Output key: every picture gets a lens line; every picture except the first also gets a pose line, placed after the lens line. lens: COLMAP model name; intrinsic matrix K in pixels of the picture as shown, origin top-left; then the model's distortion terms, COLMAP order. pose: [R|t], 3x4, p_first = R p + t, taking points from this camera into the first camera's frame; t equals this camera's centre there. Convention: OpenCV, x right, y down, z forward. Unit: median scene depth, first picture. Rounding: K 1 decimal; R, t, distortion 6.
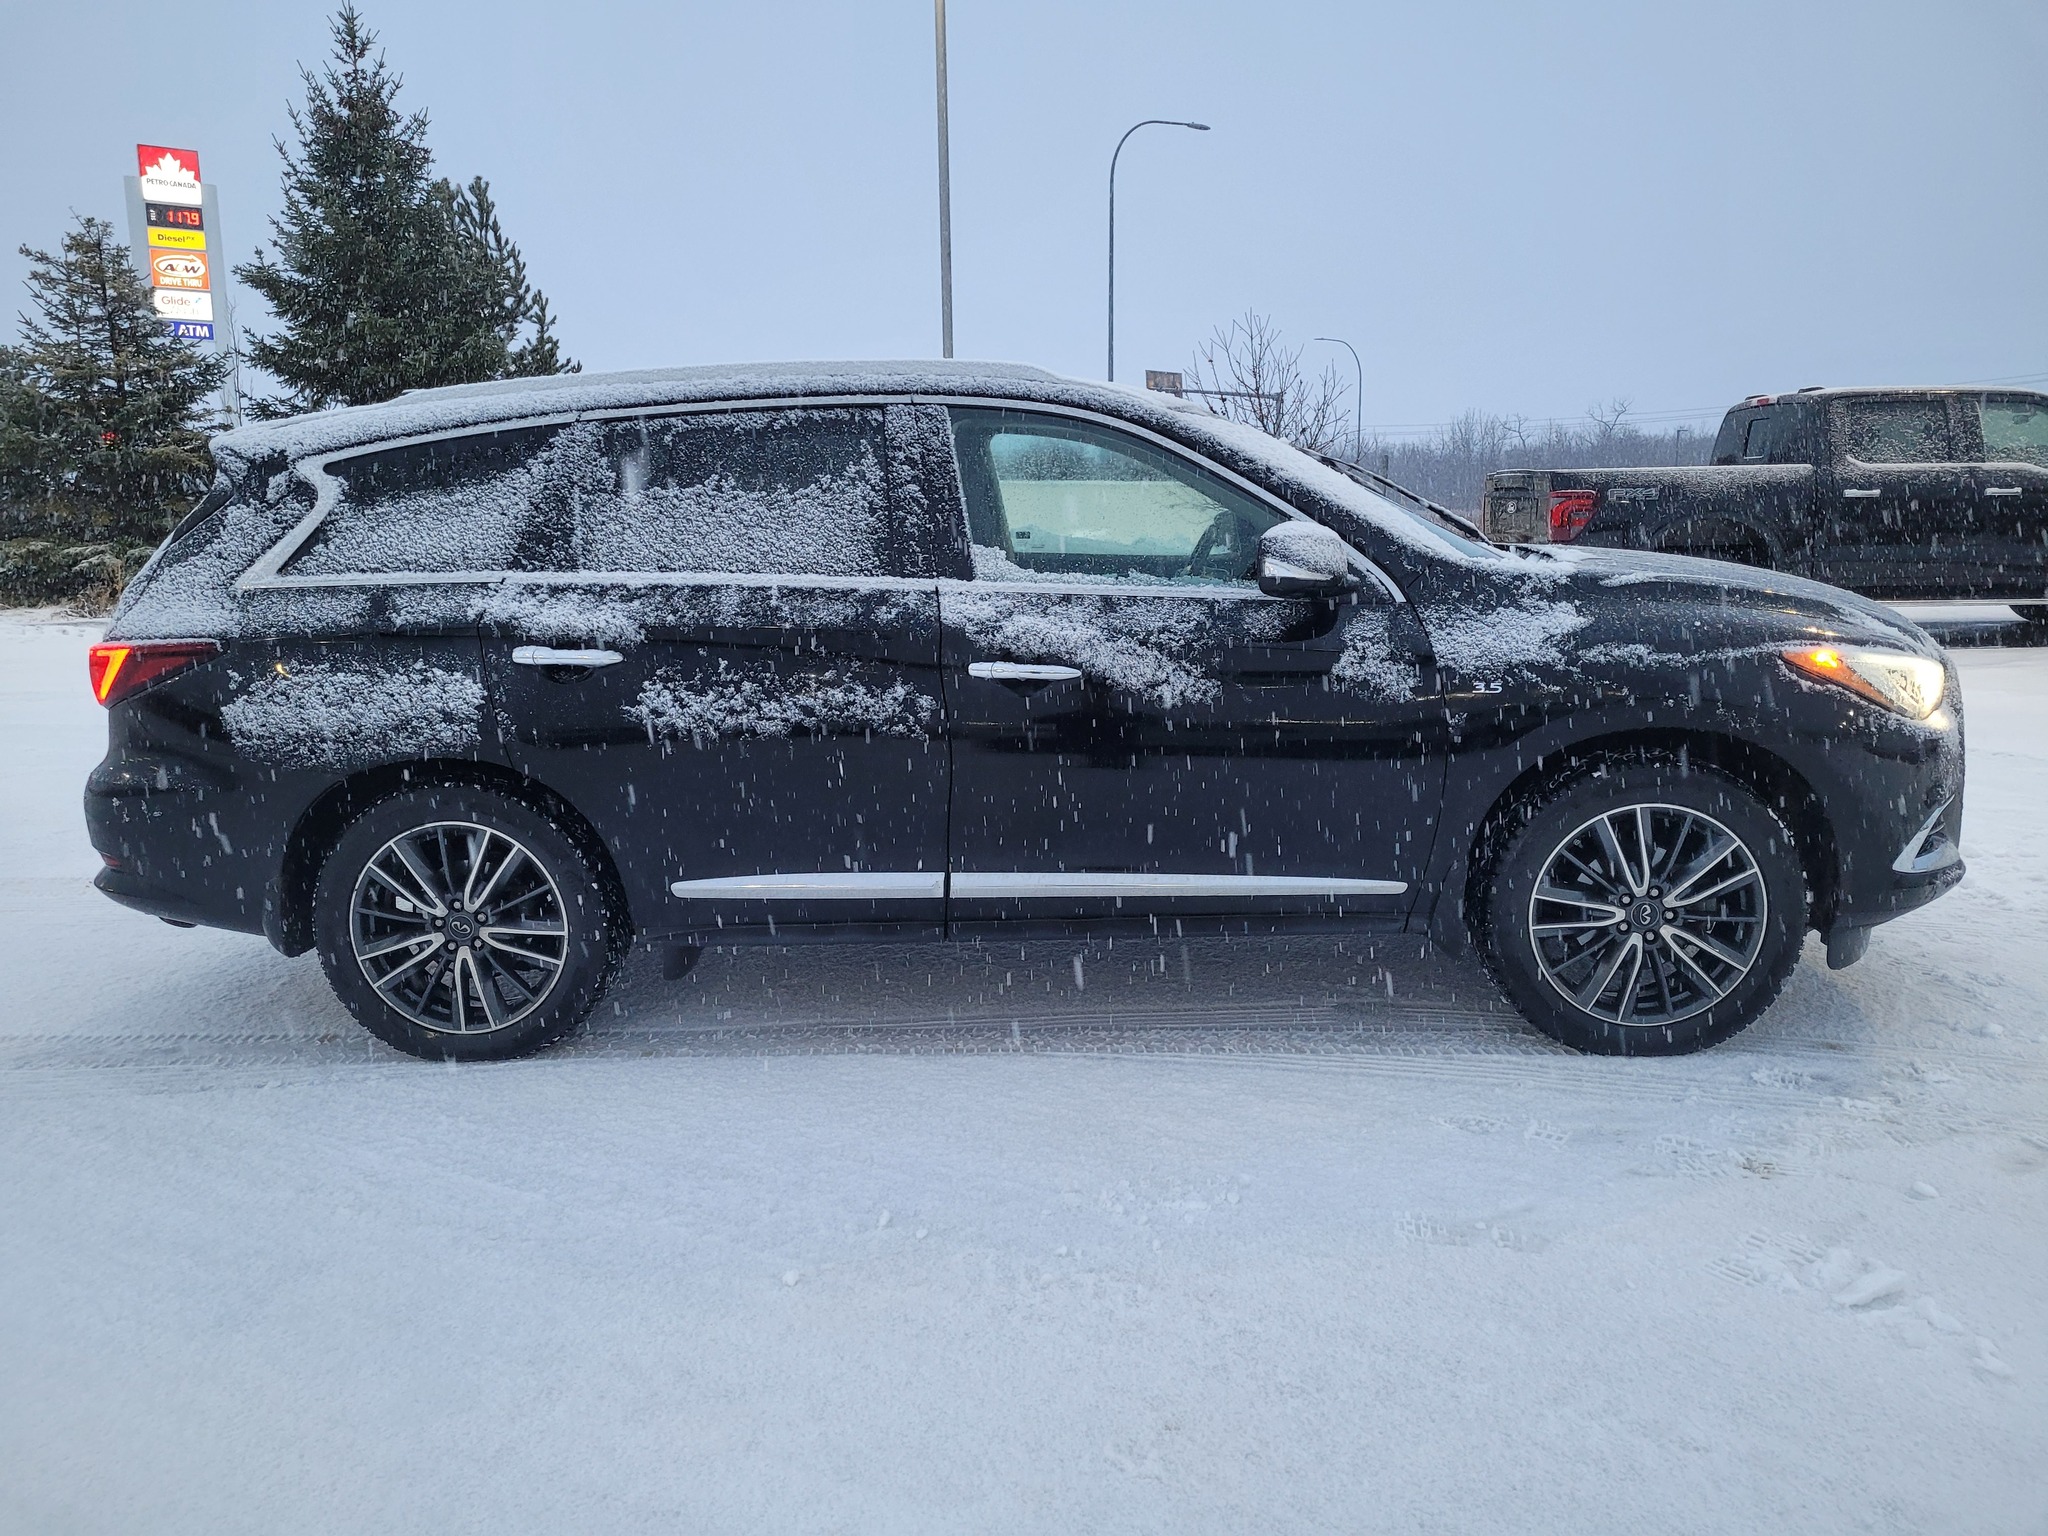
lens RADIAL K [[1565.3, 0, 1034.4], [0, 1565.3, 779.2], [0, 0, 1]] dist [0.050816, -0.026820]
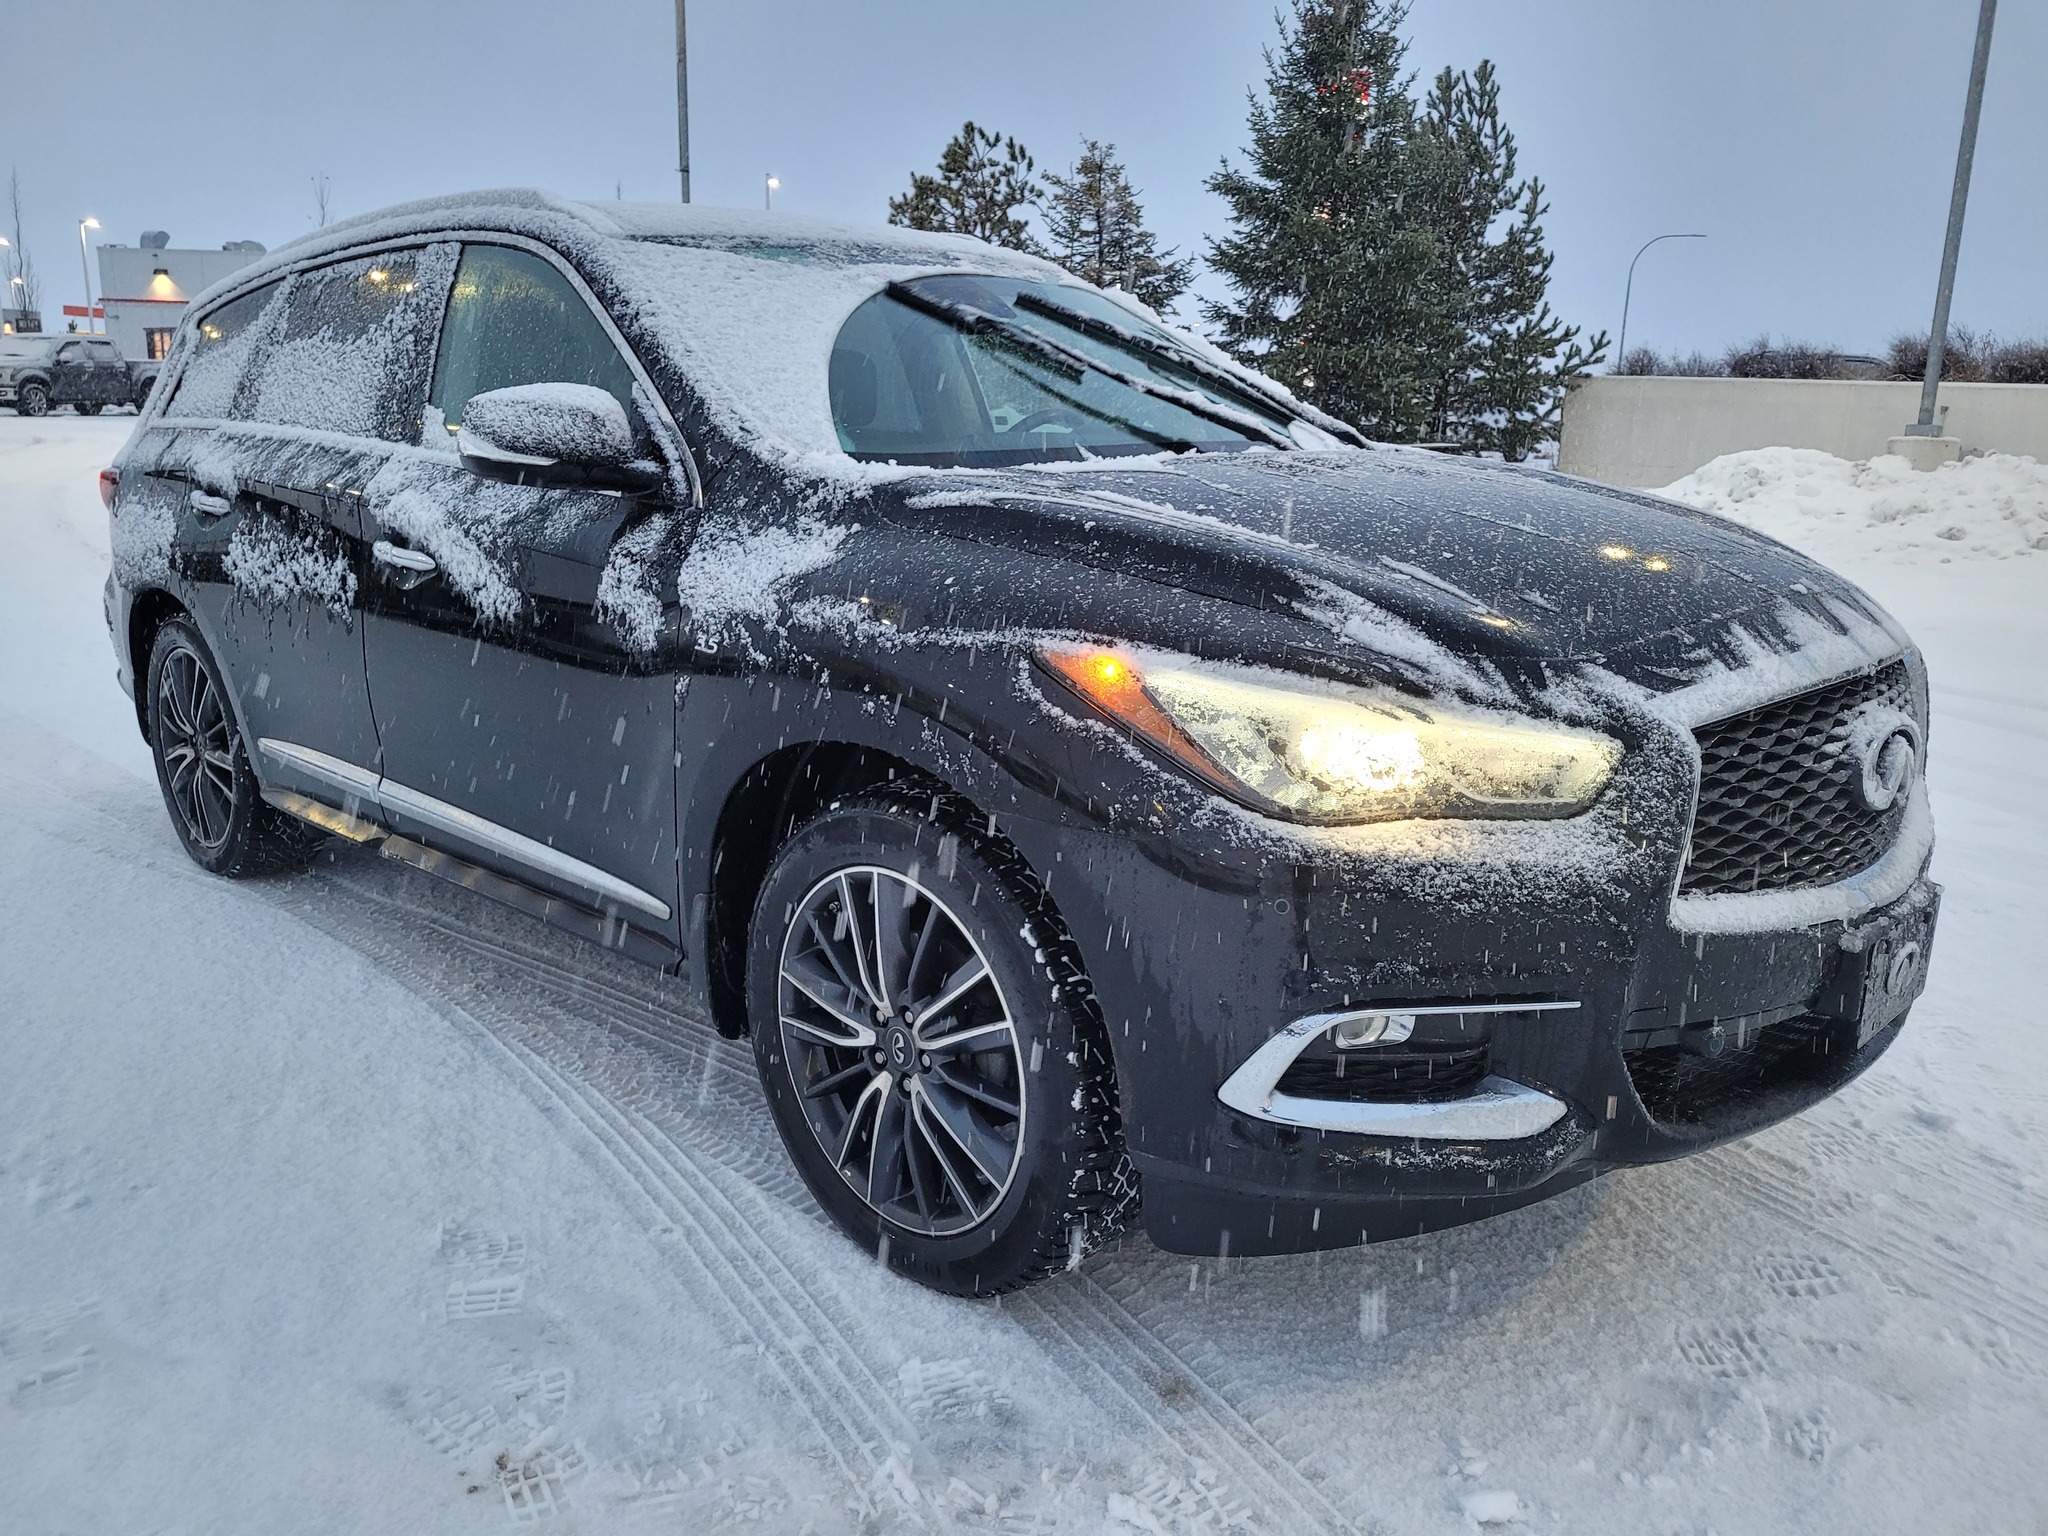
lens RADIAL K [[1565.3, 0, 976.7], [0, 1565.3, 769.8], [0, 0, 1]] dist [0.050816, -0.026820]
pose [[0.738800, 0.179228, -0.649655, 0.792421], [-0.147121, 0.983630, 0.104057, -0.089277], [0.657670, 0.018701, 0.753074, 0.561687]]
